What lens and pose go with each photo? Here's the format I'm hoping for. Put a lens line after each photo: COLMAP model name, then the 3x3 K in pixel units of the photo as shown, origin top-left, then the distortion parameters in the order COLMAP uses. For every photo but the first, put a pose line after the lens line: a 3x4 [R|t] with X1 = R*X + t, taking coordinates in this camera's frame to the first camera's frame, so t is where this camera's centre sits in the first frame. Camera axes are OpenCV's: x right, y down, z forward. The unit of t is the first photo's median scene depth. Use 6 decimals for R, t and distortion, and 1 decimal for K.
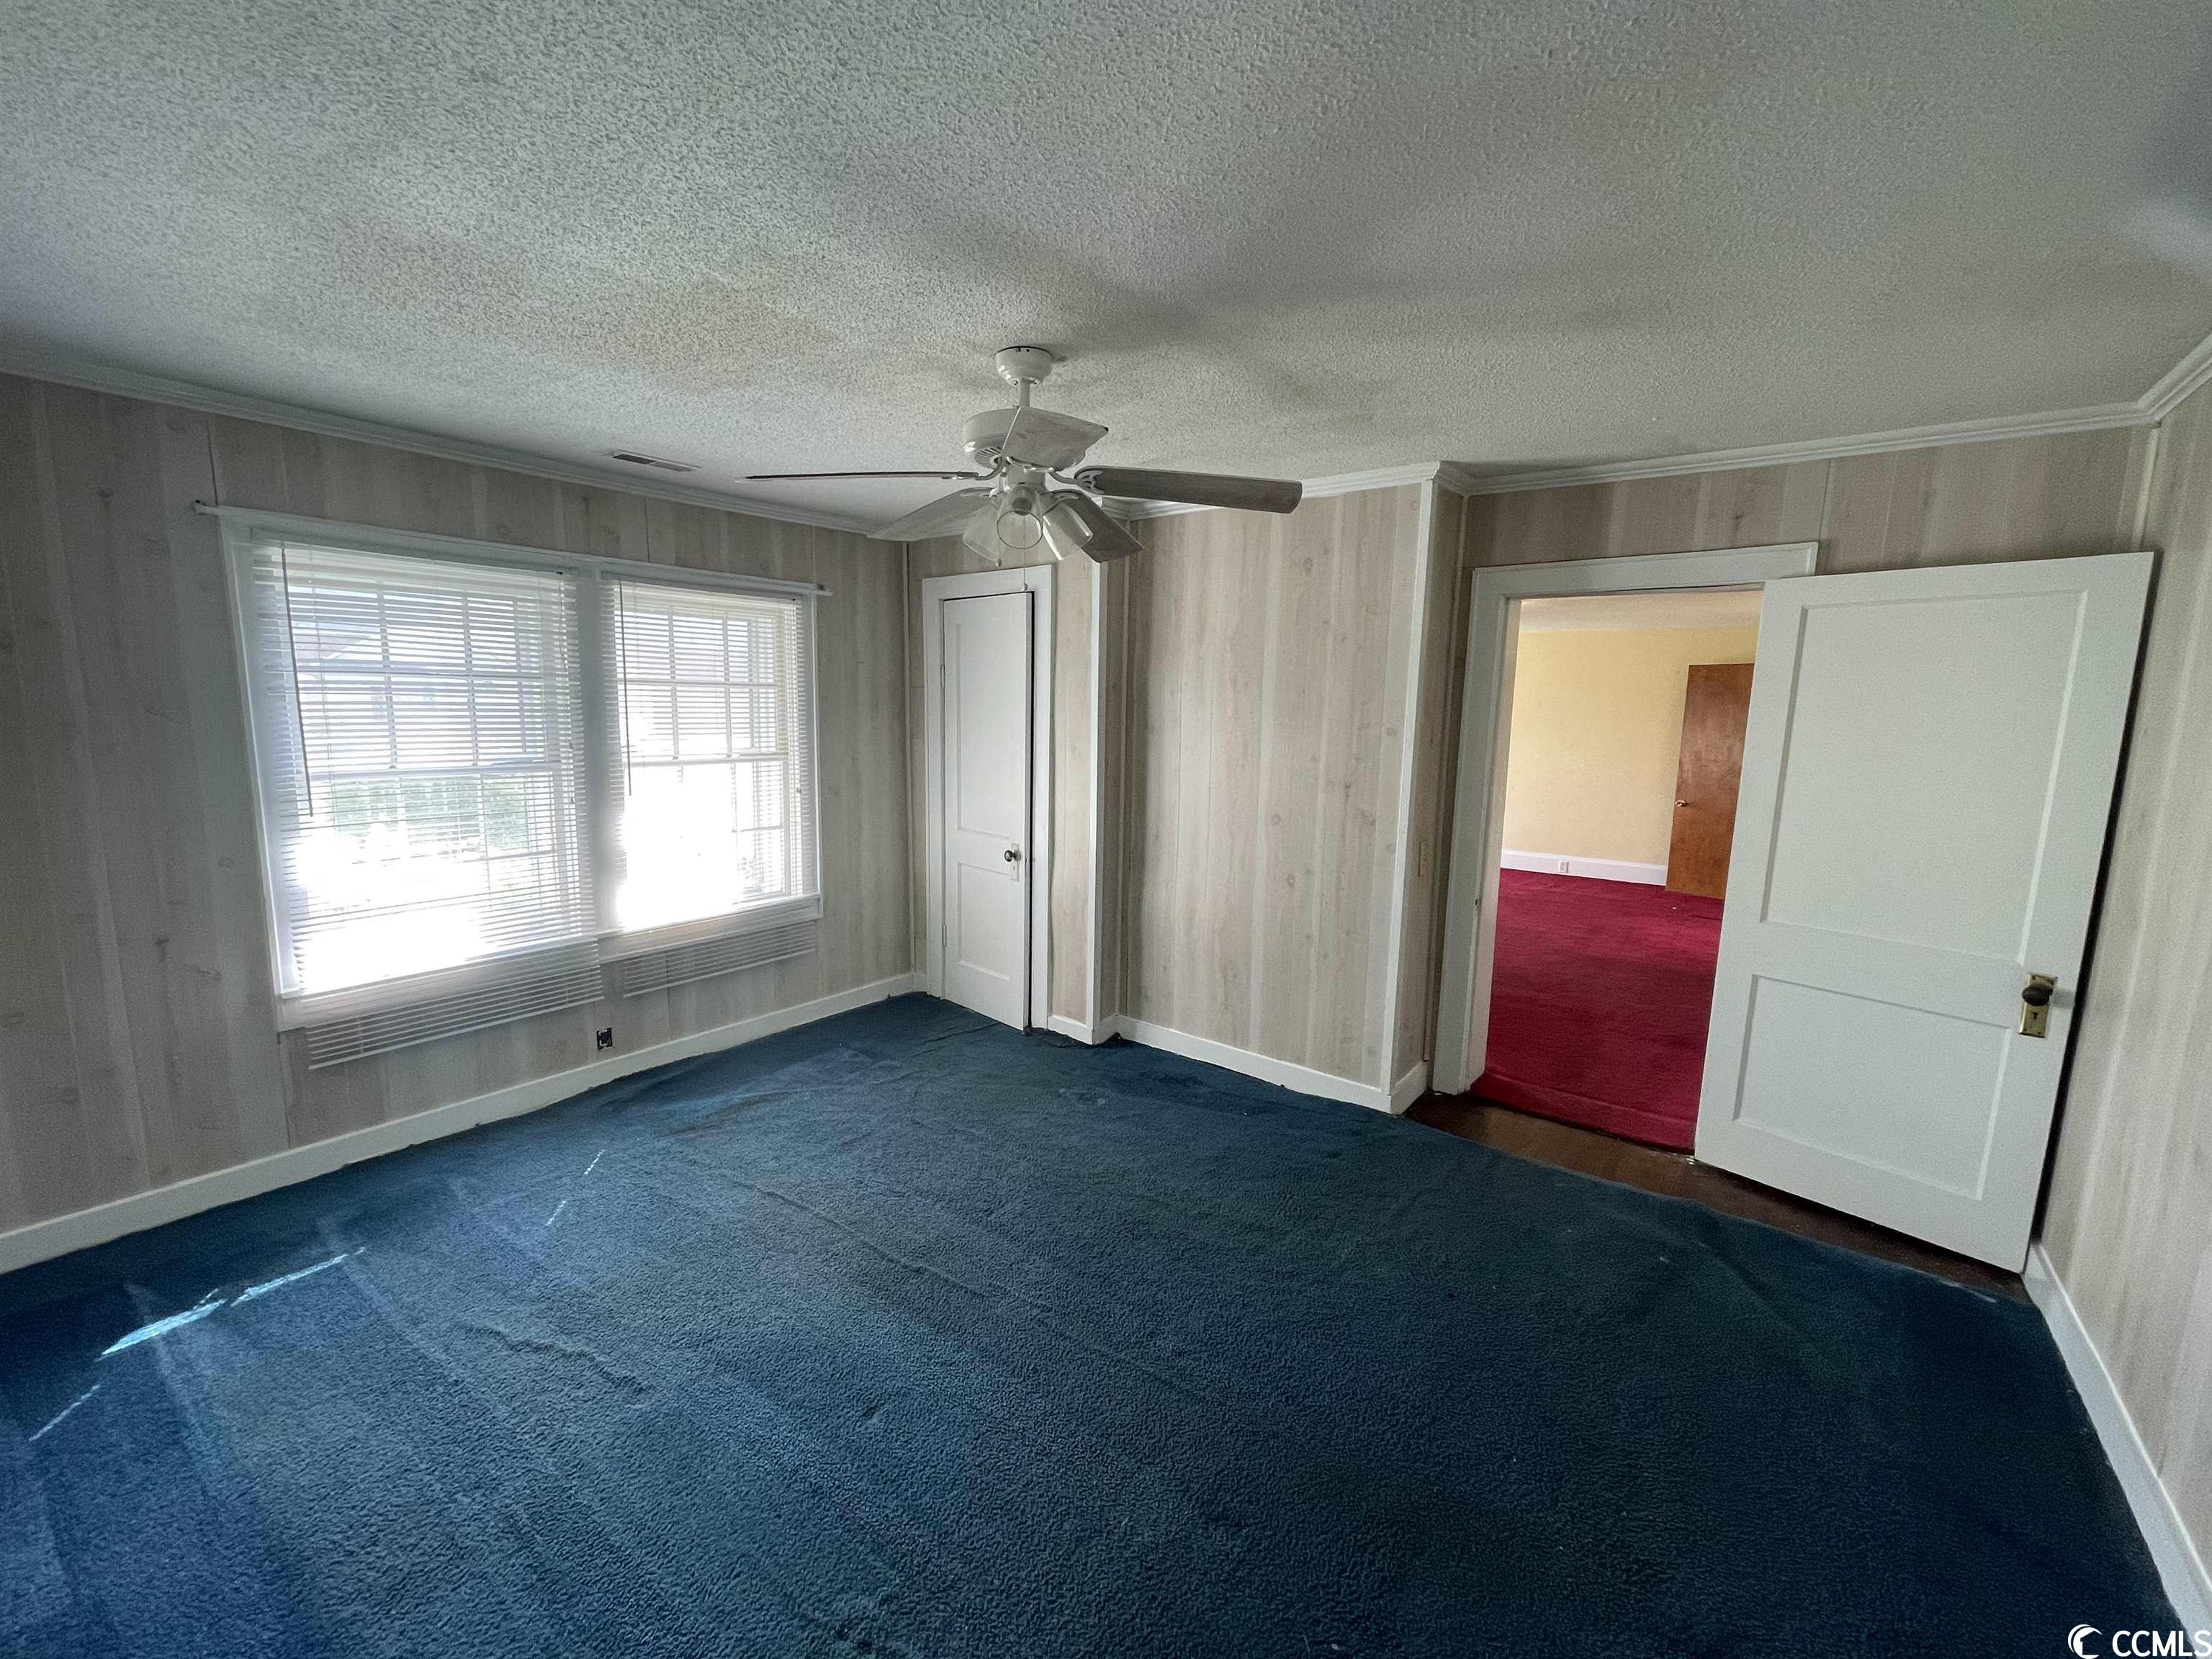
lens RADIAL K [[887.0, 0, 1092.6], [0, 887.0, 832.2], [0, 0, 1]] dist [-0.000880, 0.000297]
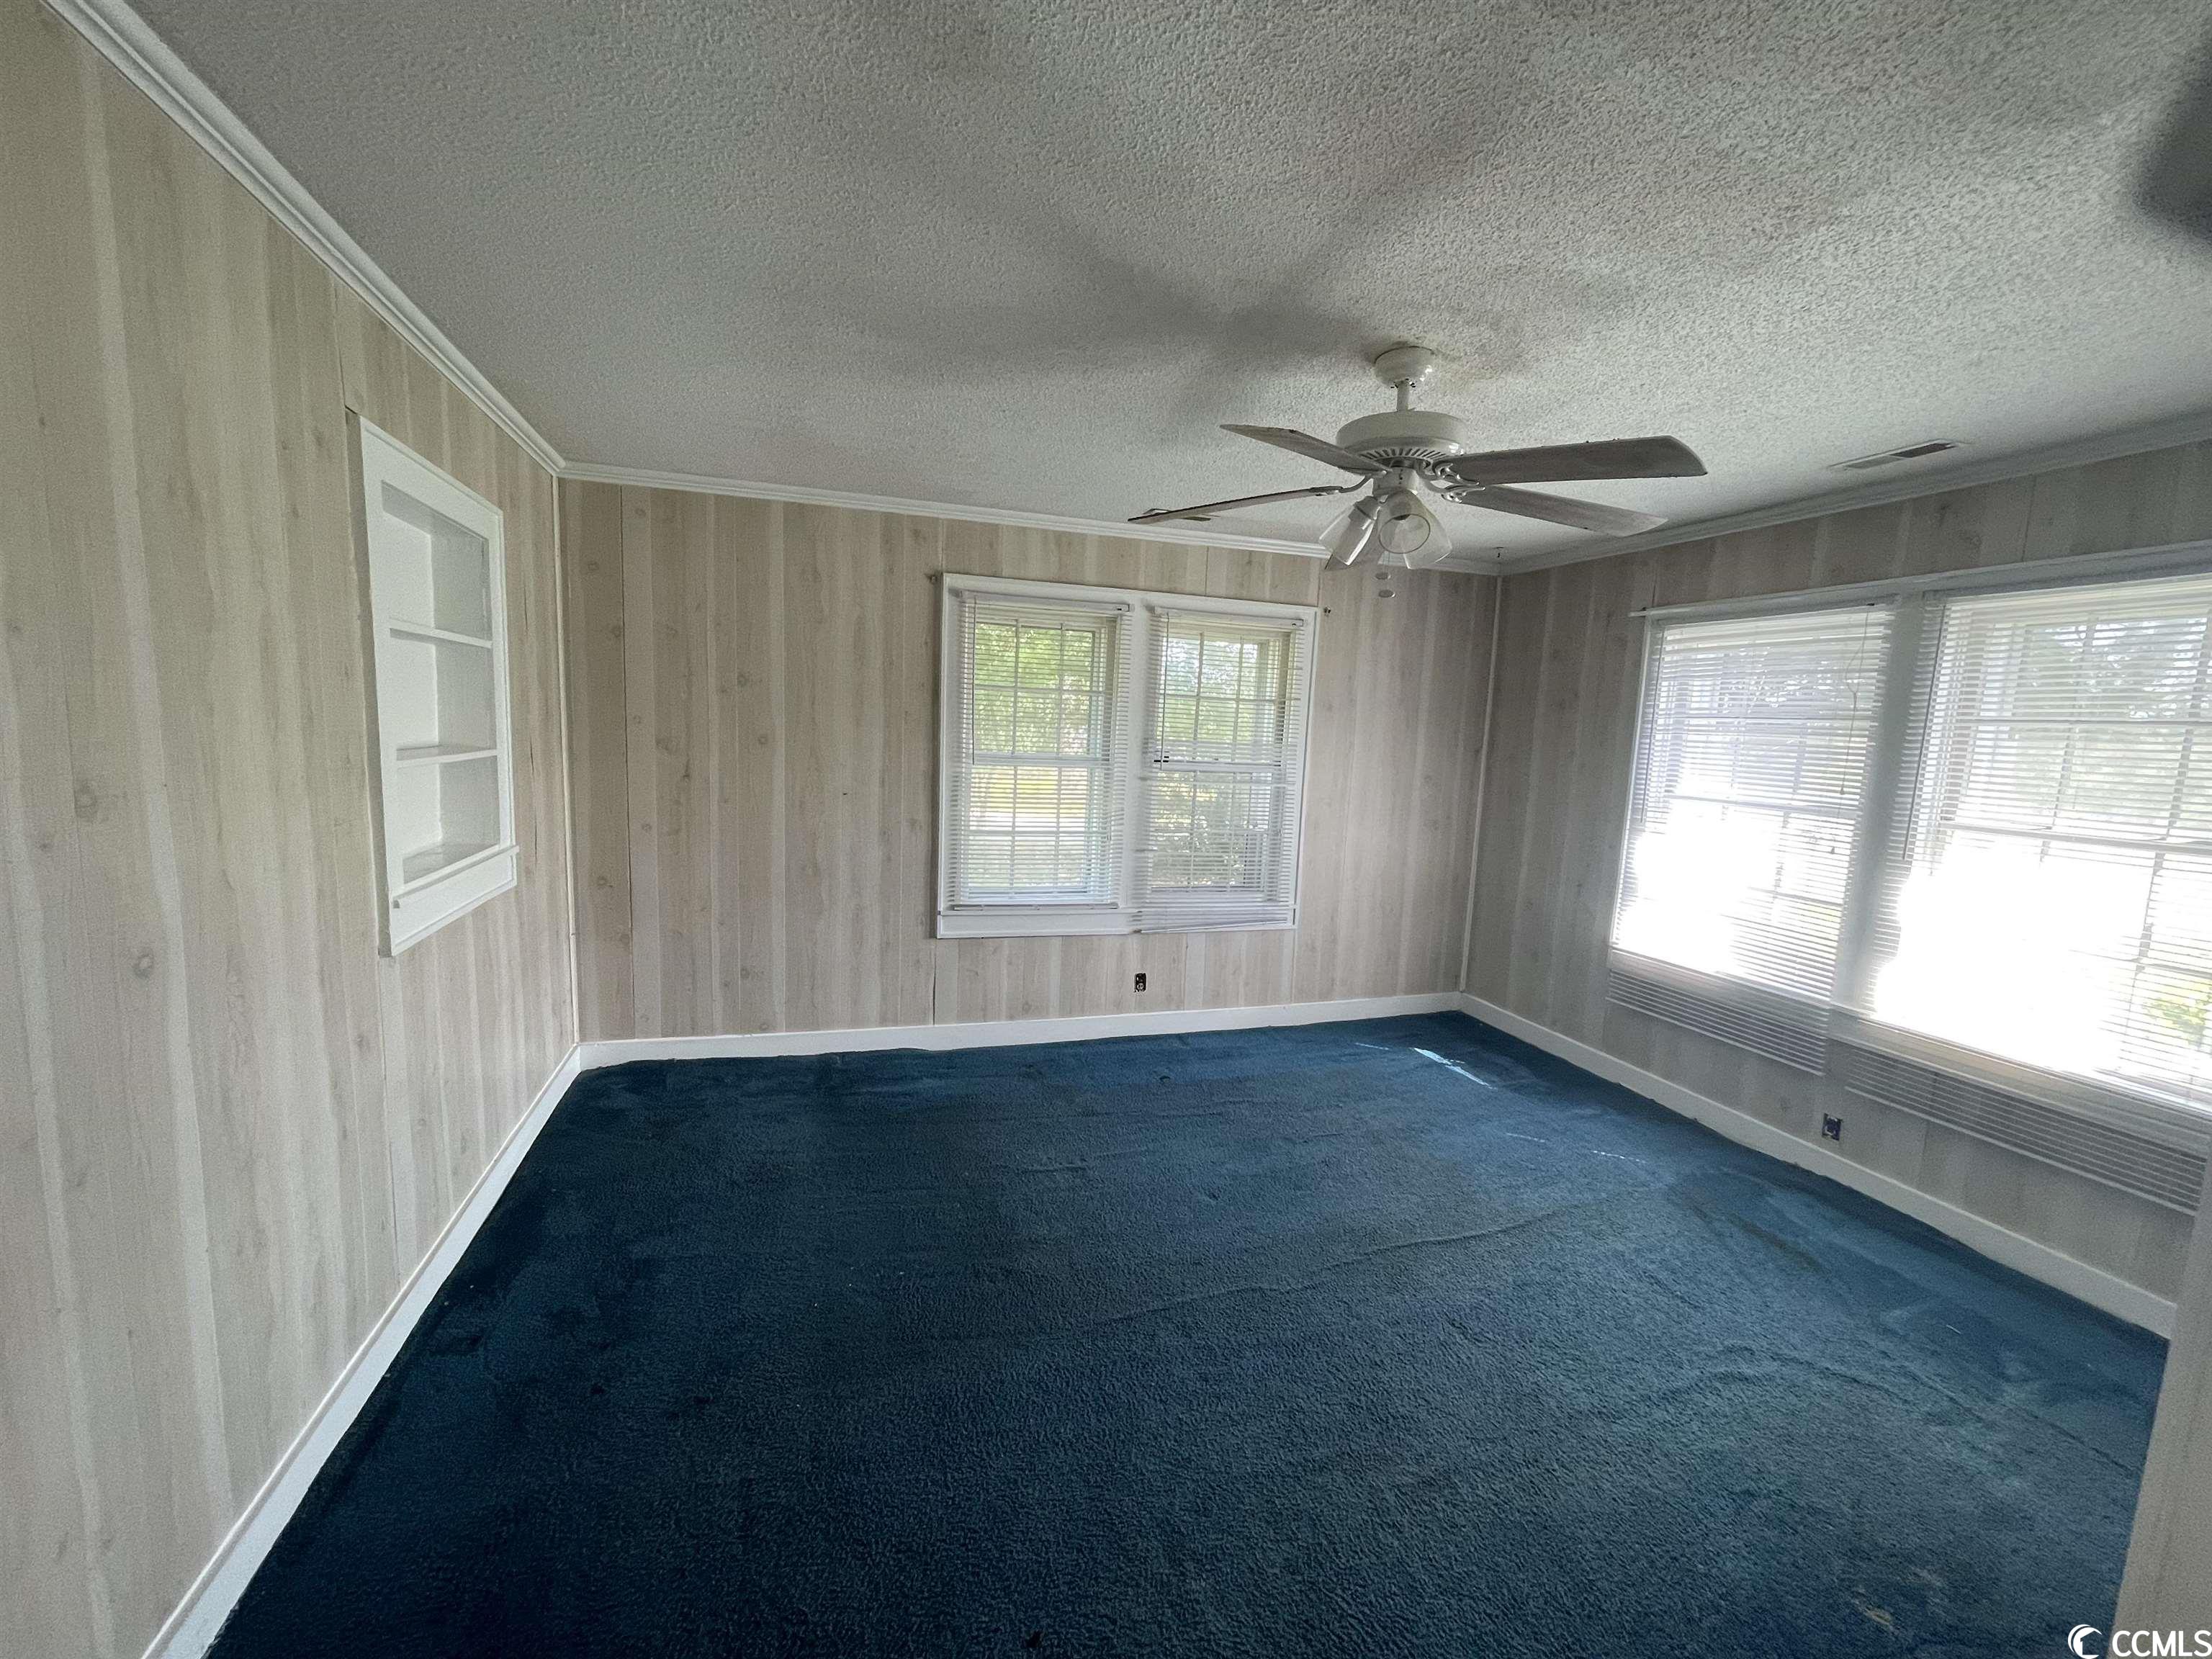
lens RADIAL K [[887.0, 0, 1092.6], [0, 887.0, 832.2], [0, 0, 1]] dist [-0.000880, 0.000297]
pose [[-0.567551, 0.056588, -0.821391, 0.617249], [-0.170630, 0.967892, 0.184580, -0.093585], [0.805463, 0.244912, -0.539673, 0.887323]]
